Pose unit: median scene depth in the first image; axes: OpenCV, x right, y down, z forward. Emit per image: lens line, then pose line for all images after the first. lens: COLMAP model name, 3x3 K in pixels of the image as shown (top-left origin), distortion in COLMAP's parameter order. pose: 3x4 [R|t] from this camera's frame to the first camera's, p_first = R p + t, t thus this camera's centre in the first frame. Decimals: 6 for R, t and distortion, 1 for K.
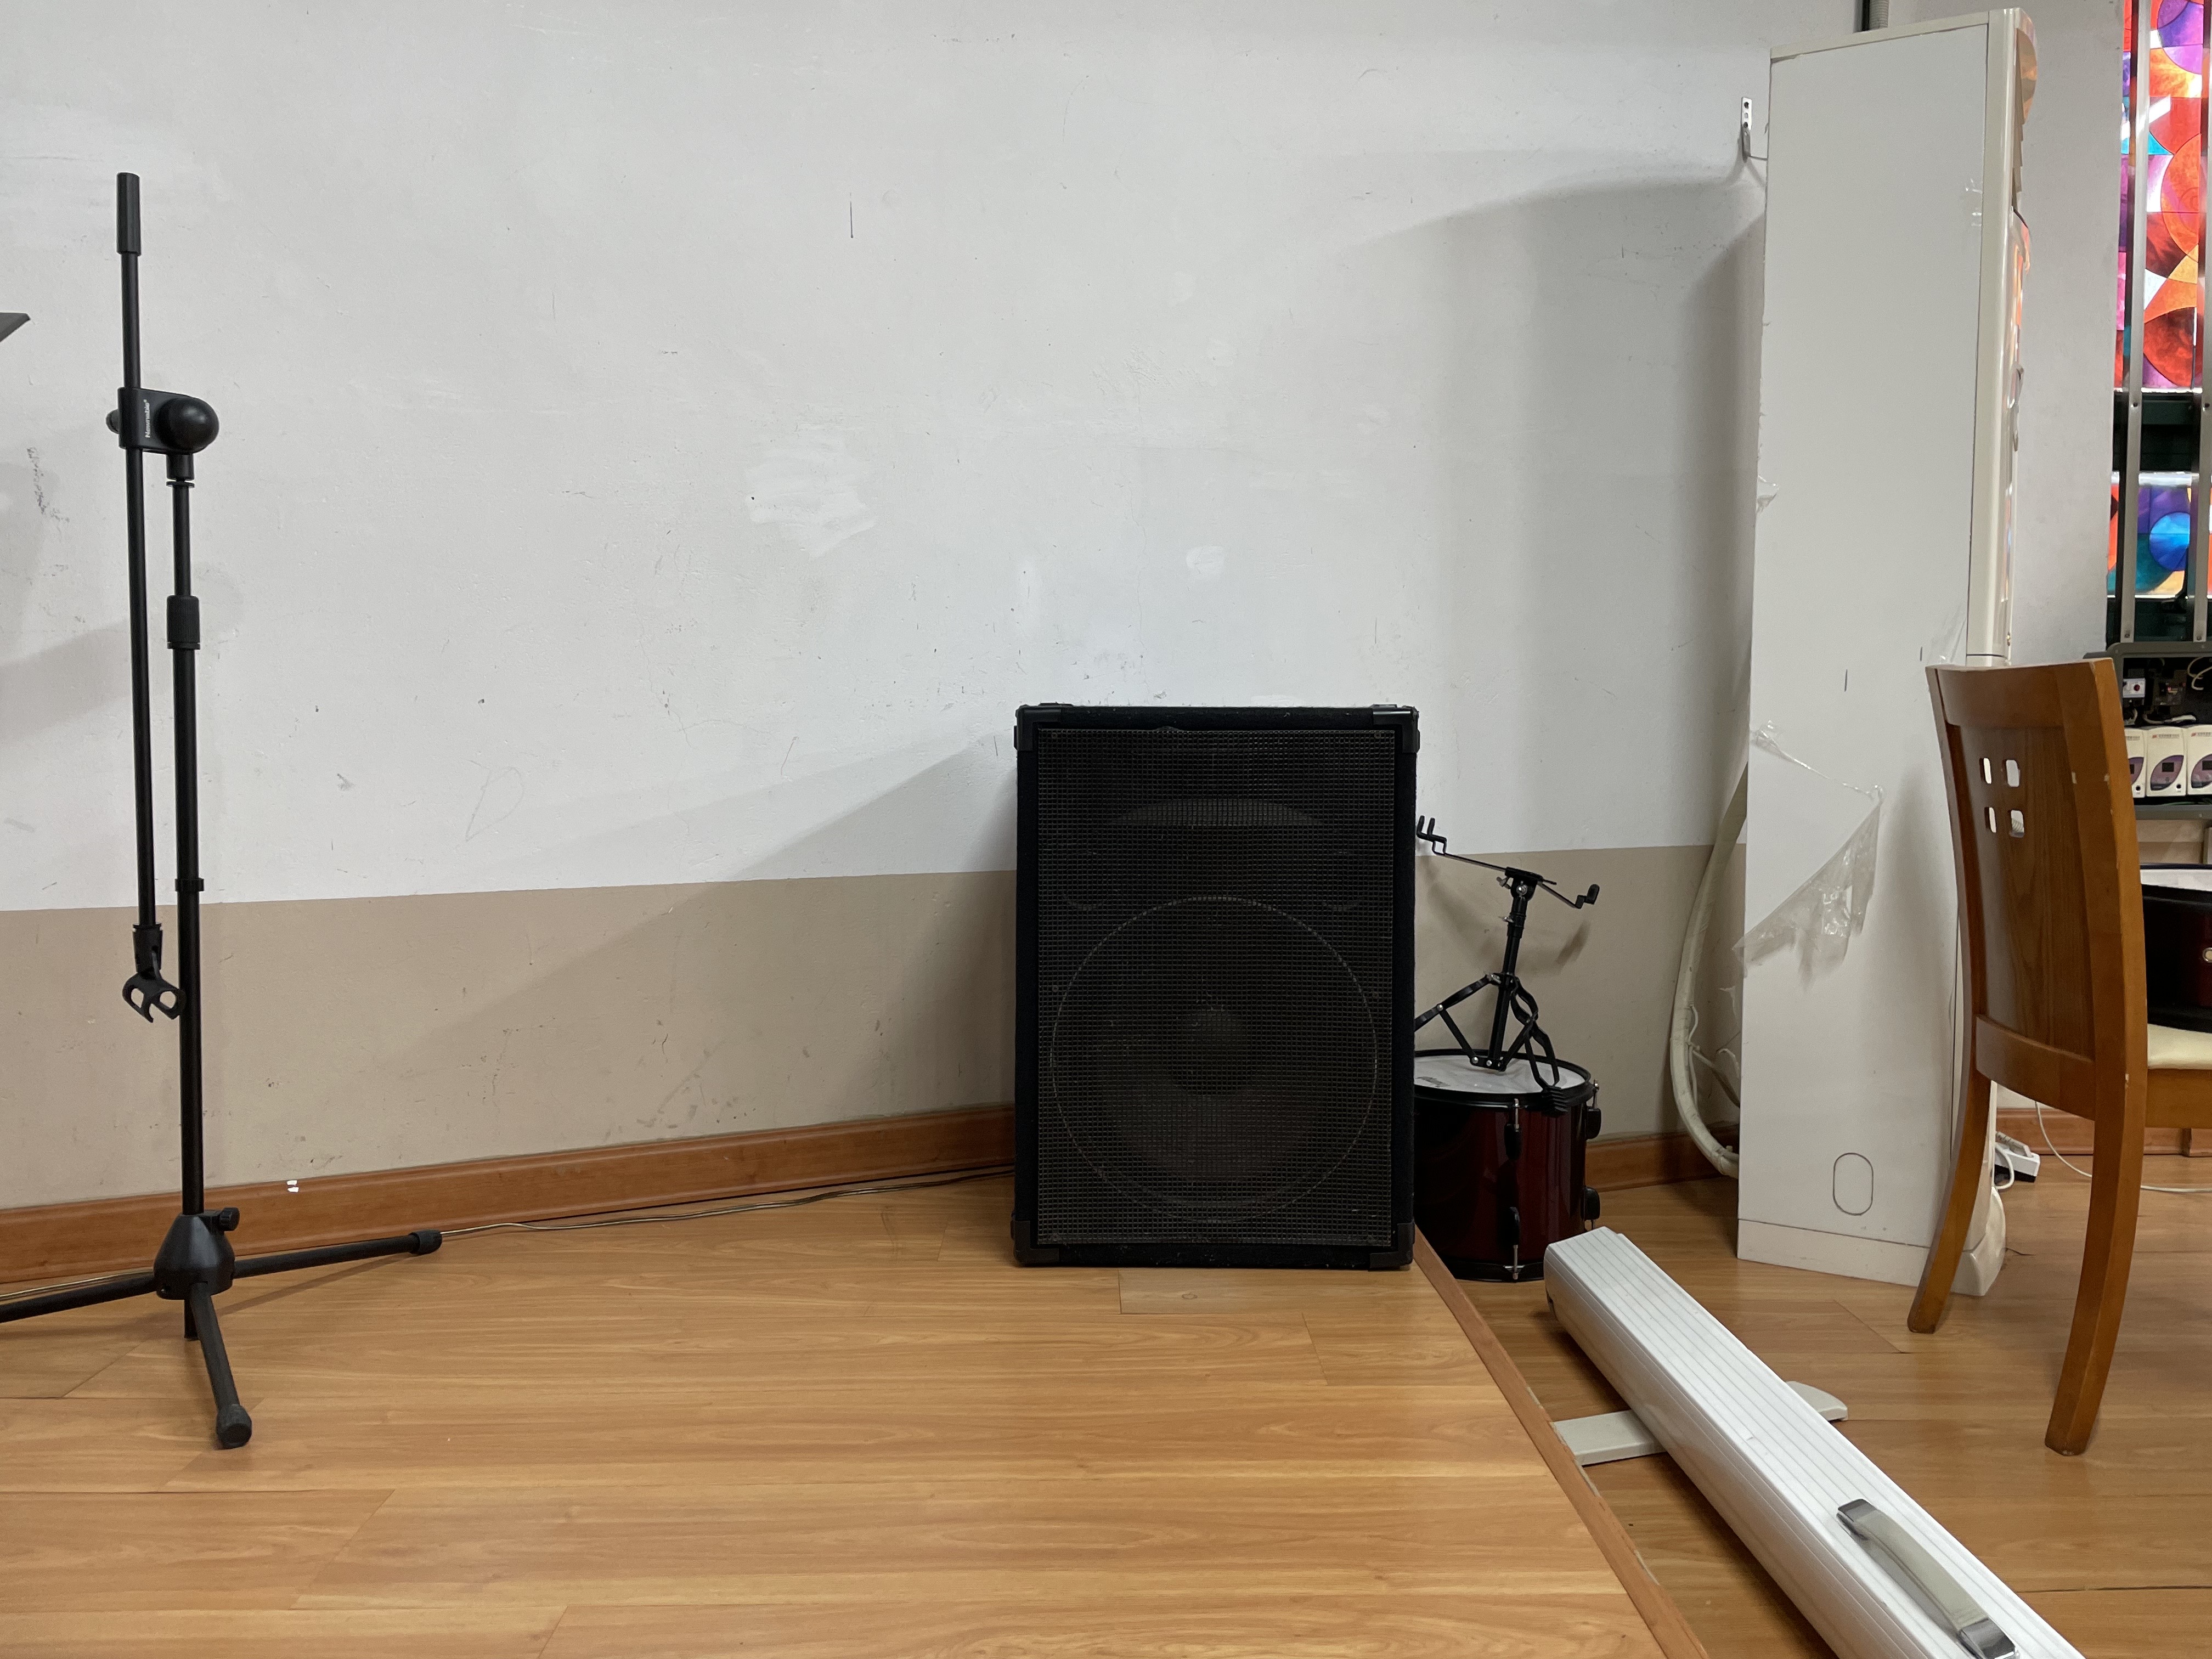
lens RADIAL K [[1661.6, 0, 1103.4], [0, 1661.6, 812.9], [0, 0, 1]] dist [0.067404, -0.101665]
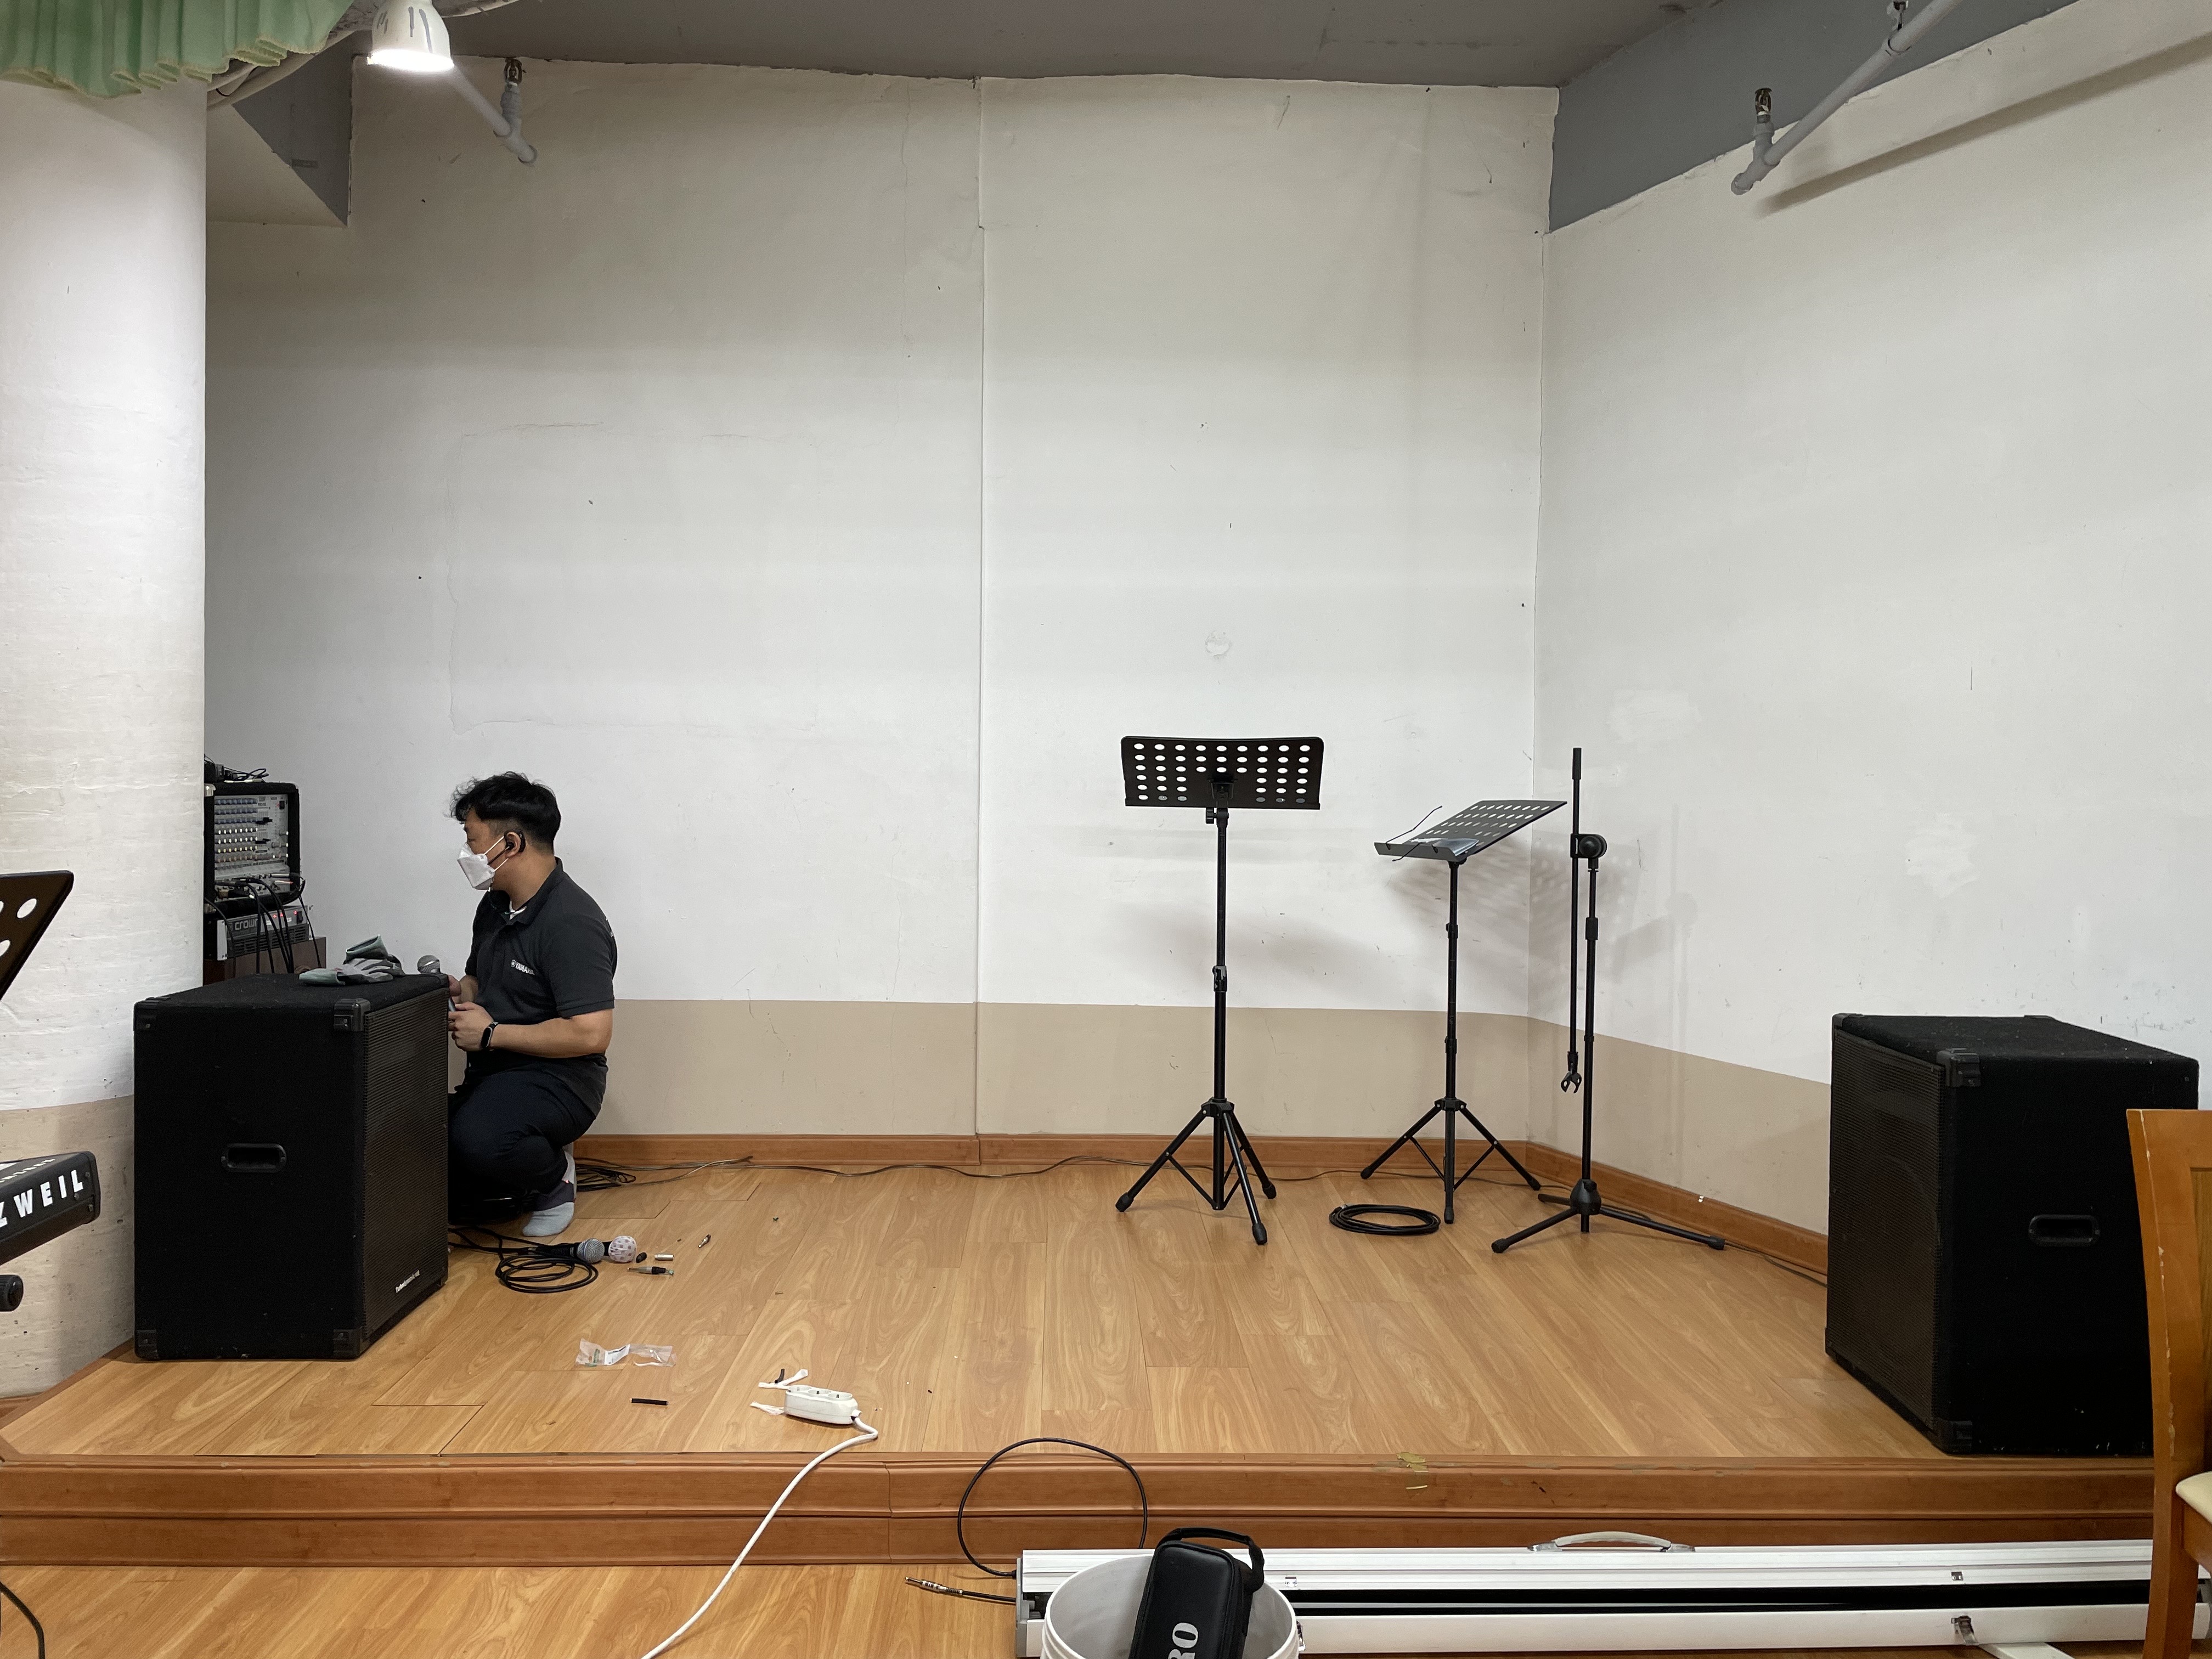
lens RADIAL K [[1661.6, 0, 1103.4], [0, 1661.6, 812.9], [0, 0, 1]] dist [0.067404, -0.101665]
pose [[-0.002679, 0.021612, -0.999763, 1.820159], [-0.071344, 0.997215, 0.021748, -0.279037], [0.997448, 0.071385, -0.001130, 0.301519]]
